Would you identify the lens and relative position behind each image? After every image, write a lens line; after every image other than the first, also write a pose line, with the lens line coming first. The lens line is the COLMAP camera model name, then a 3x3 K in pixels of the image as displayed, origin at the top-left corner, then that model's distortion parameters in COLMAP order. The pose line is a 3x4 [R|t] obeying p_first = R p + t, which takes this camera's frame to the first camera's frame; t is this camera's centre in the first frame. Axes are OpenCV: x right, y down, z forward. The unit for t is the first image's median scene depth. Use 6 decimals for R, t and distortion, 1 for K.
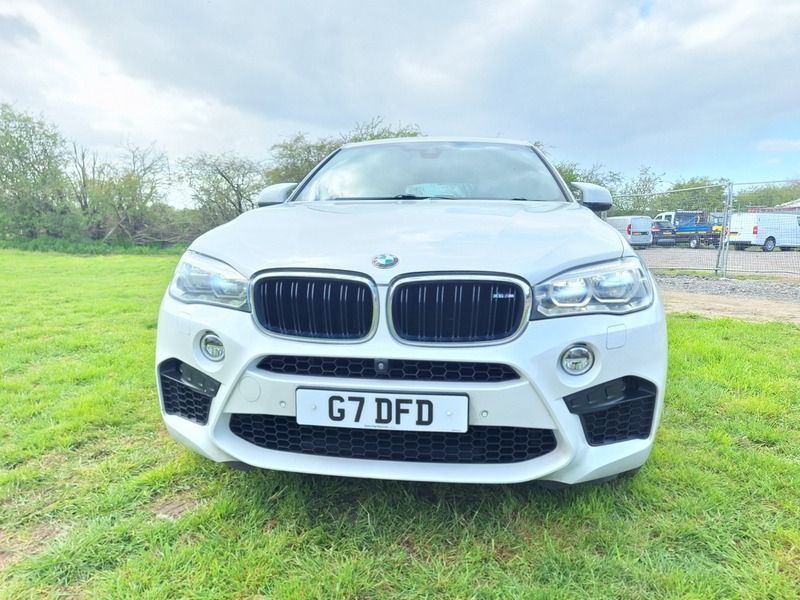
lens RADIAL K [[565.6, 0, 400.0], [0, 565.6, 300.0], [0, 0, 1]] dist [0.054179, -0.040693]
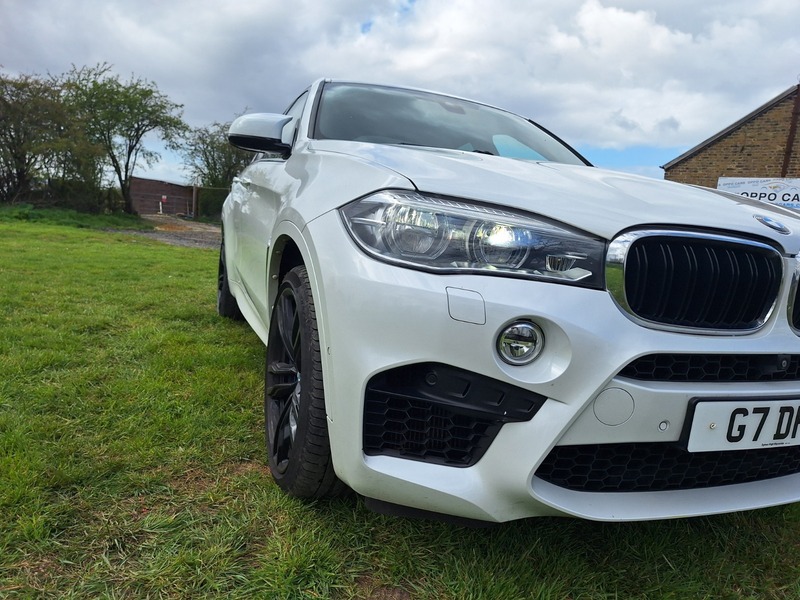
lens RADIAL K [[552.5, 0, 400.0], [0, 552.5, 300.0], [0, 0, 1]] dist [0.003129, 0.002510]
pose [[0.878357, 0.014486, 0.477786, -0.815777], [-0.027014, 0.999448, 0.019360, 0.030887], [-0.477242, -0.029912, 0.878263, 0.589383]]
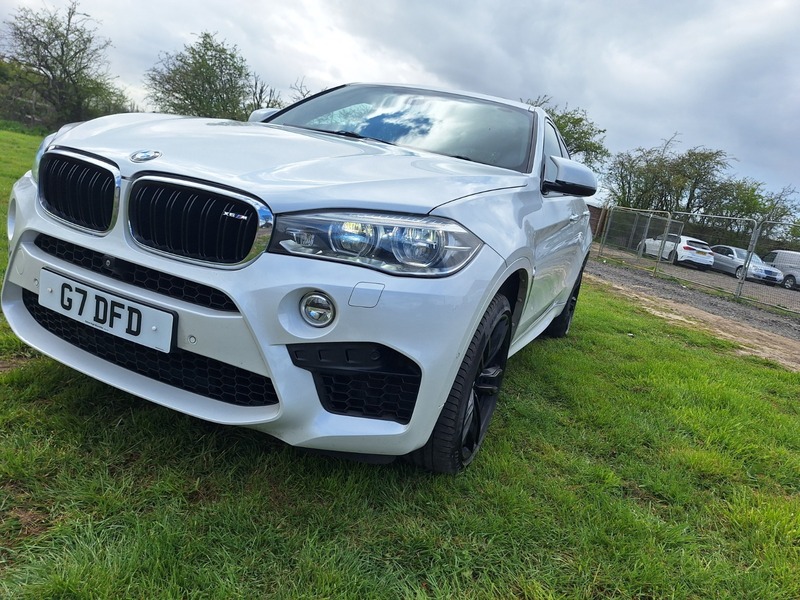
lens RADIAL K [[545.9, 0, 428.4], [0, 545.9, 300.1], [0, 0, 1]] dist [0.116952, -0.140192]
pose [[0.945166, 0.232863, -0.228990, 0.681501], [-0.223908, 0.972459, 0.064718, -0.002568], [0.237754, -0.009897, 0.971275, 0.222102]]
